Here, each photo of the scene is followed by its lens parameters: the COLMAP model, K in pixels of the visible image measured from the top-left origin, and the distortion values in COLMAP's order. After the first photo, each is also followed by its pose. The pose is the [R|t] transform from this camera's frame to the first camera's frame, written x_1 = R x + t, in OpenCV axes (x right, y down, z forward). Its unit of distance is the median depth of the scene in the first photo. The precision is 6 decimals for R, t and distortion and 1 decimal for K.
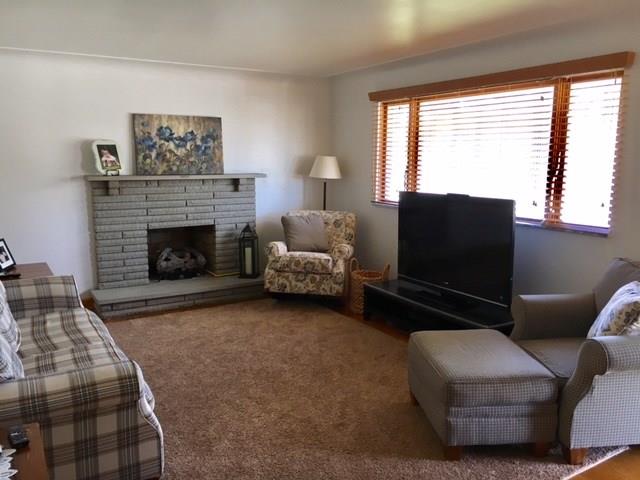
lens RADIAL K [[546.7, 0, 320.5], [0, 546.7, 241.0], [0, 0, 1]] dist [0.074965, -0.088973]
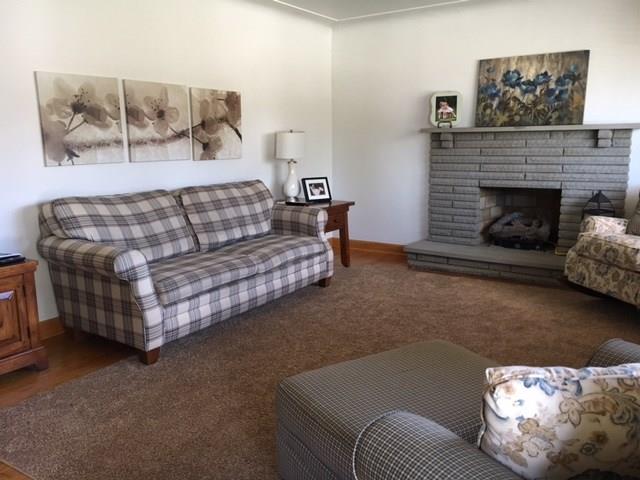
lens RADIAL K [[546.7, 0, 319.9], [0, 546.7, 239.5], [0, 0, 1]] dist [0.074965, -0.088973]
pose [[0.419303, 0.156470, -0.894261, 0.419071], [-0.130852, 0.985166, 0.111021, -0.001011], [0.898367, 0.070465, 0.433557, 0.367063]]
